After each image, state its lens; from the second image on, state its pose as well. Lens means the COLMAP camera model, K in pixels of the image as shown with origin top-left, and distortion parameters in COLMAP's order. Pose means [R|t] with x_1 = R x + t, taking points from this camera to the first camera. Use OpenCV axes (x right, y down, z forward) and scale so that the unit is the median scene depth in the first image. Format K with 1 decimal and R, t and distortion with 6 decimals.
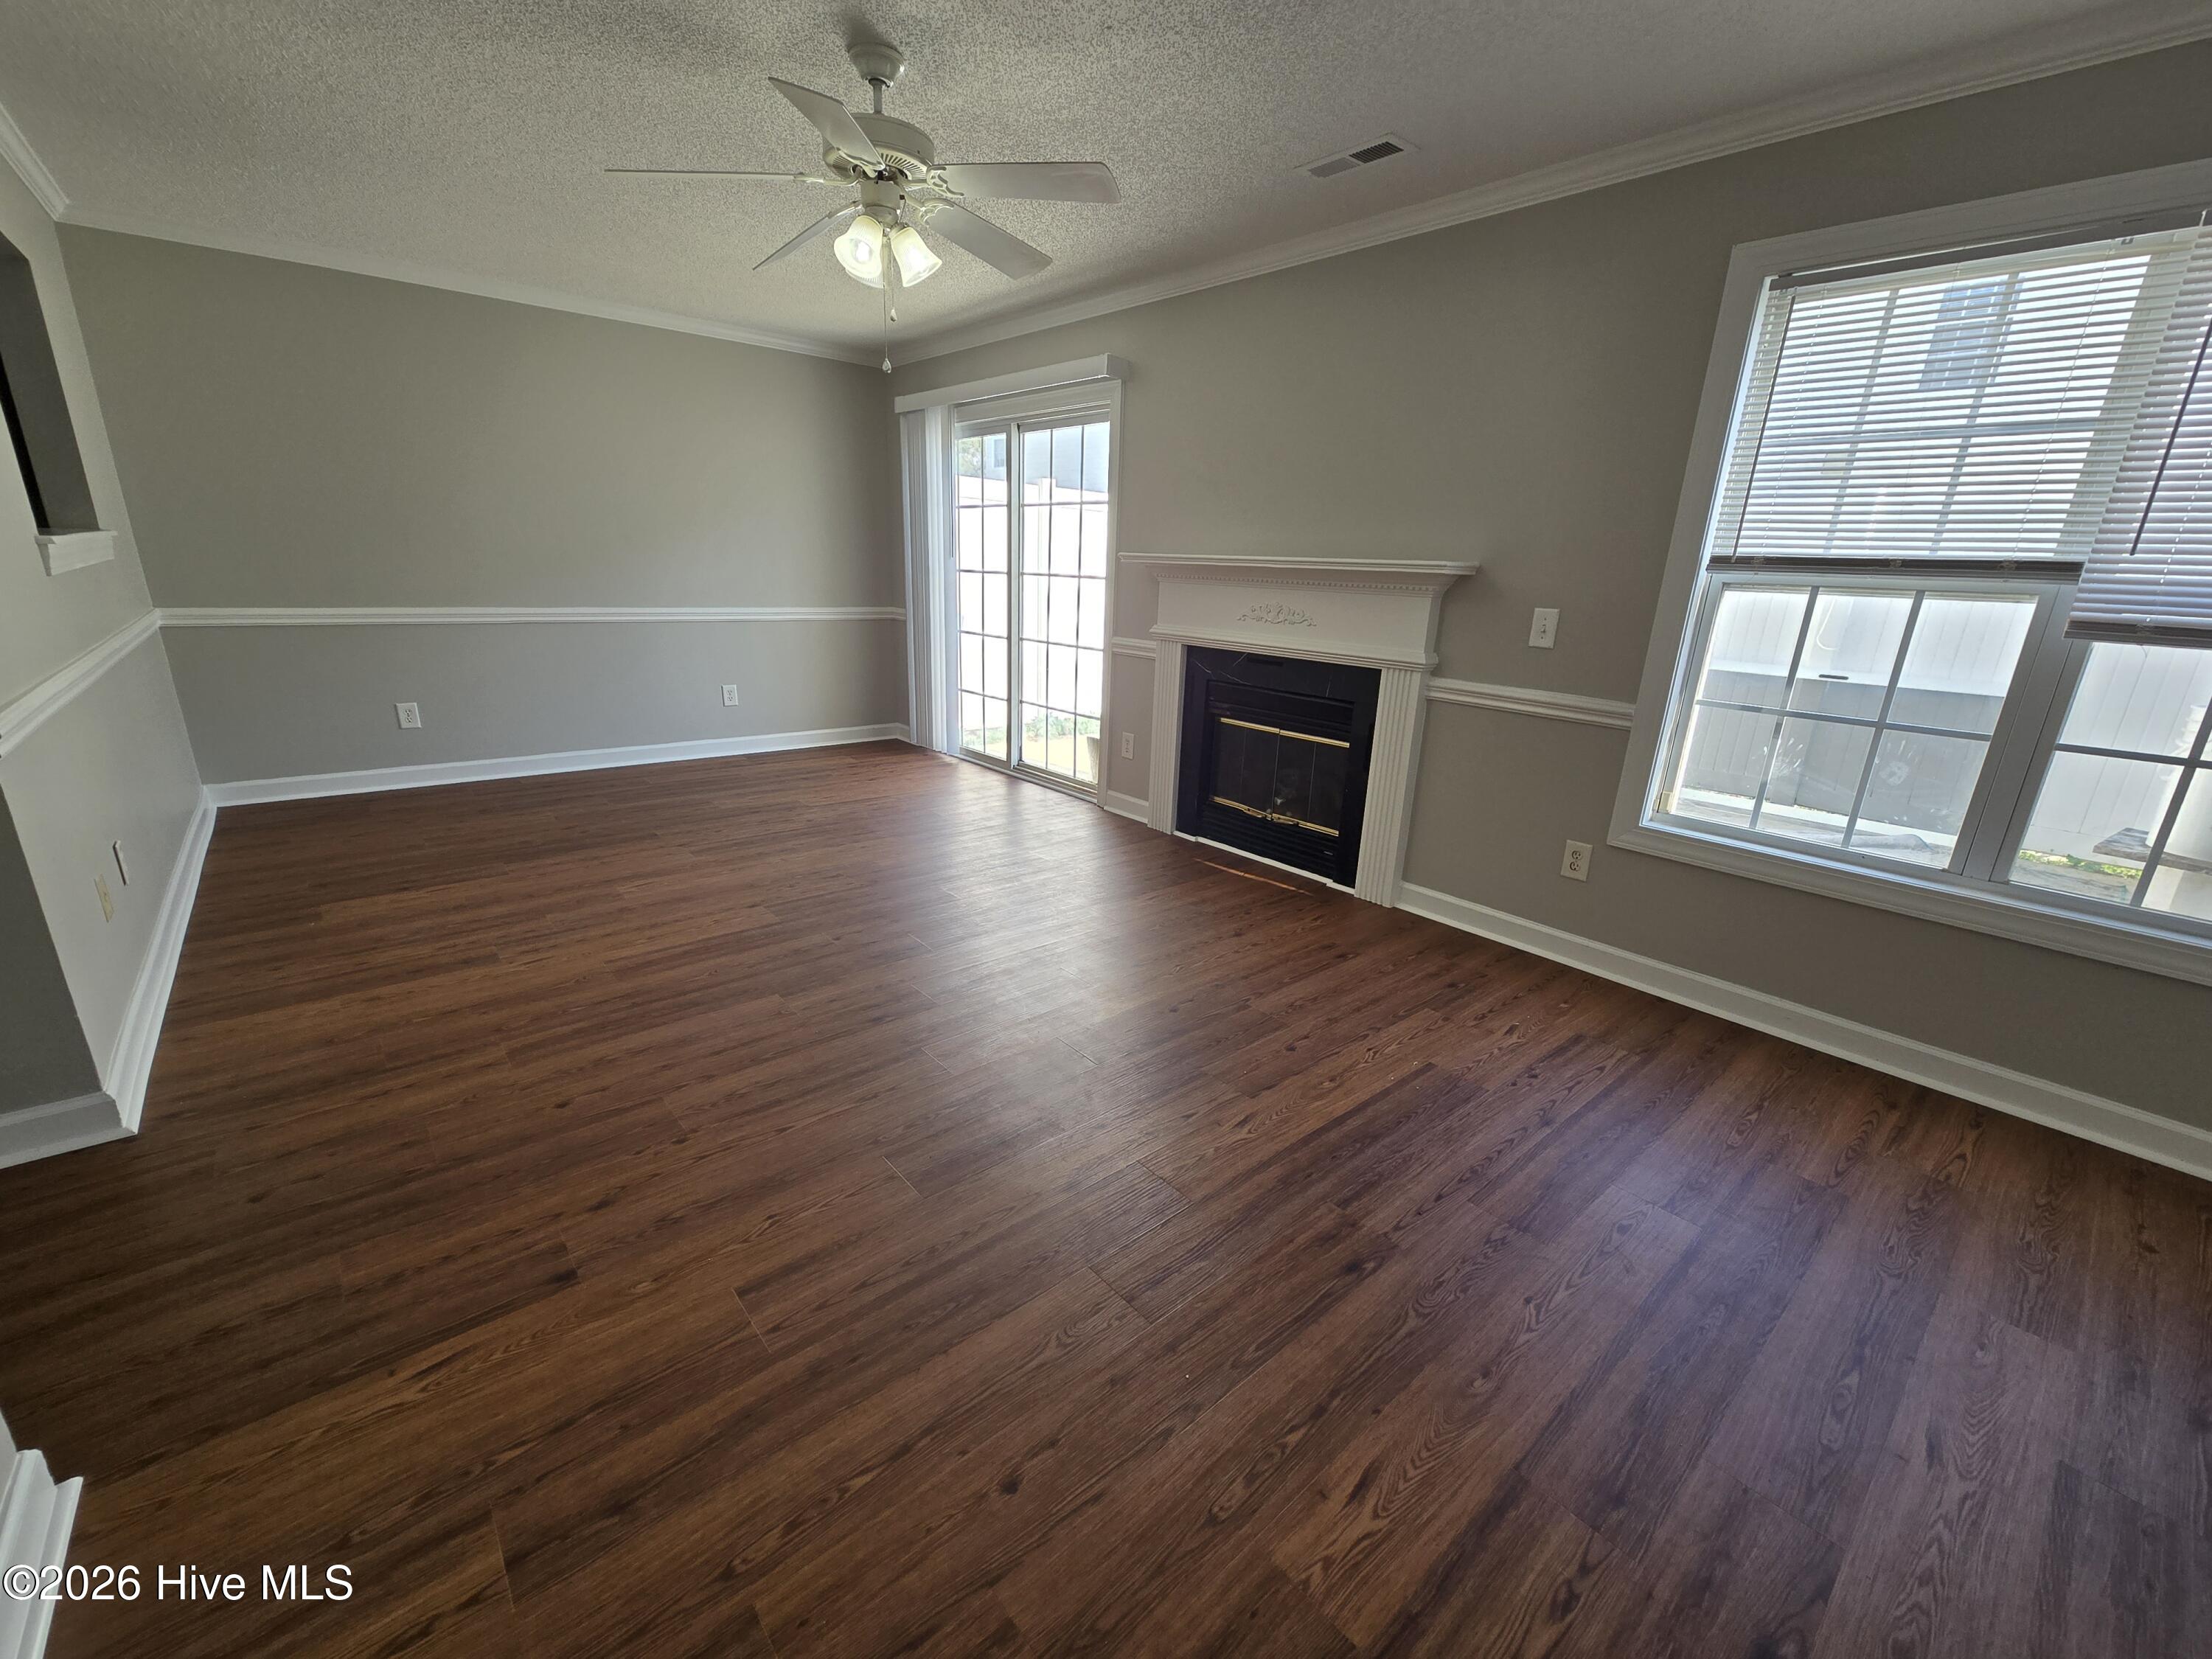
lens RADIAL K [[916.7, 0, 1102.5], [0, 916.7, 840.1], [0, 0, 1]] dist [0.002018, 0.000186]
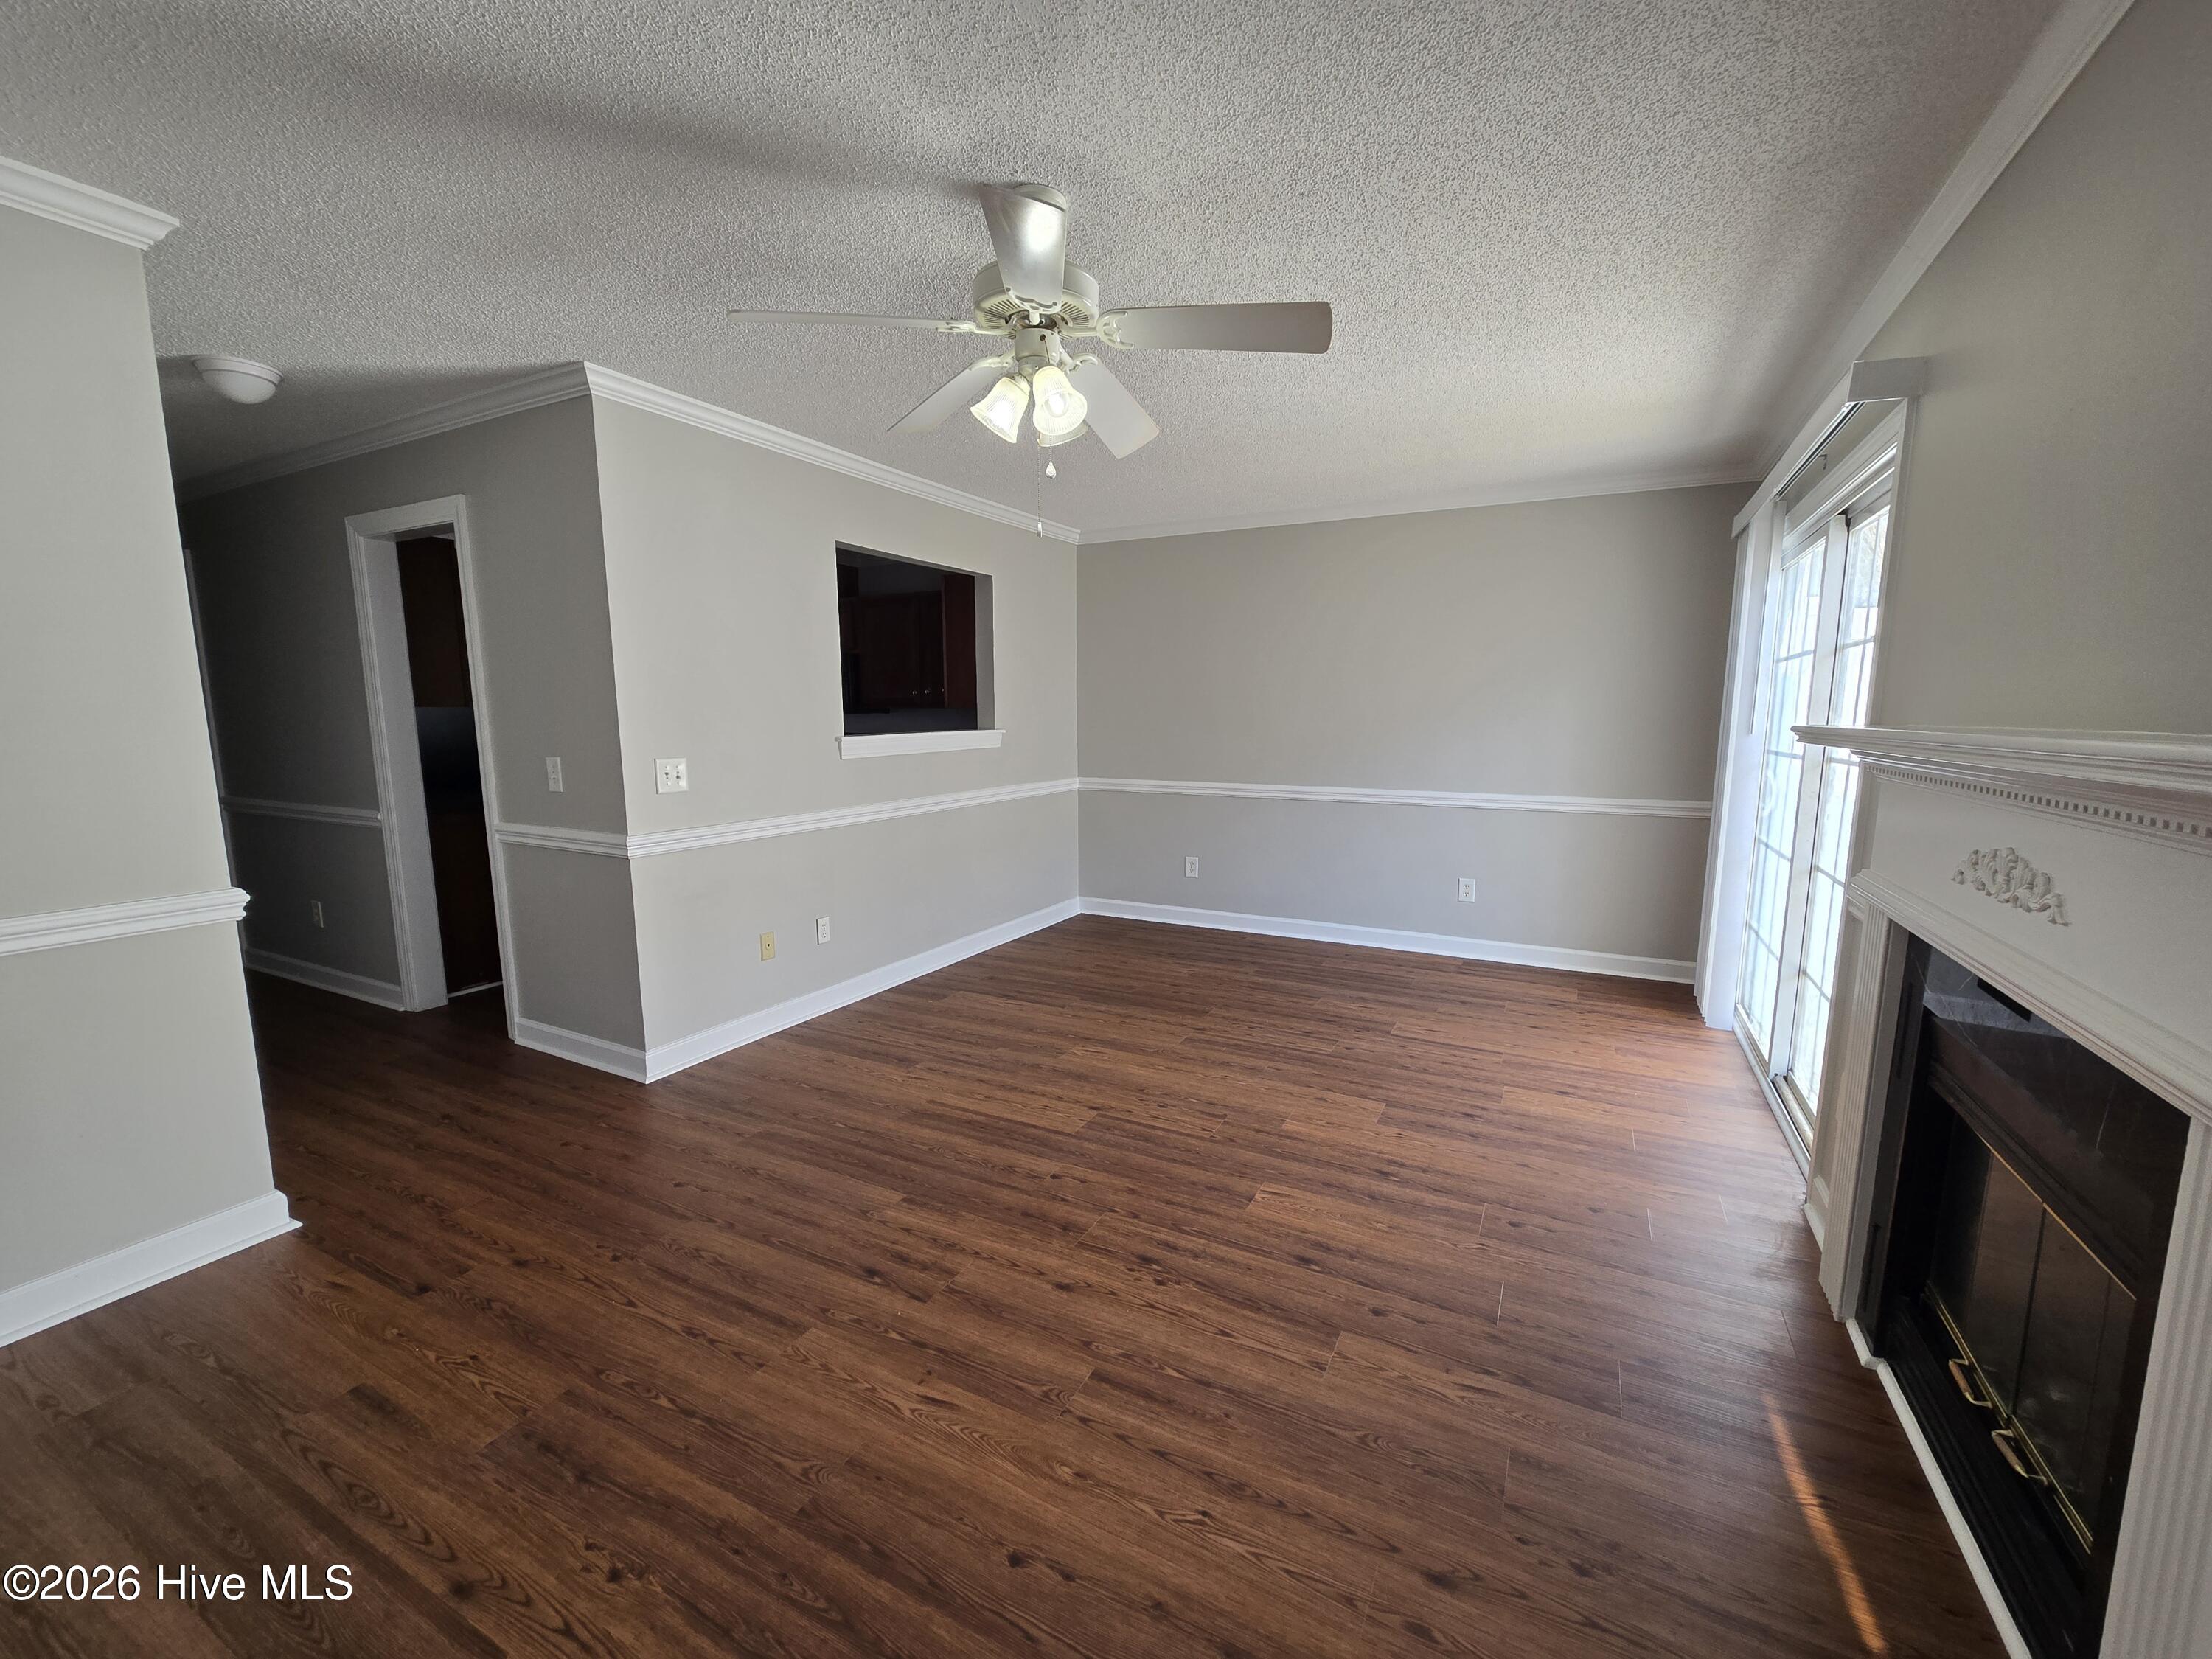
lens RADIAL K [[916.7, 0, 1108.2], [0, 916.7, 827.9], [0, 0, 1]] dist [0.002018, 0.000186]
pose [[0.371723, 0.079994, -0.924891, 0.368838], [-0.258859, 0.965697, -0.020515, -0.150692], [0.891523, 0.247042, 0.379680, 0.490076]]
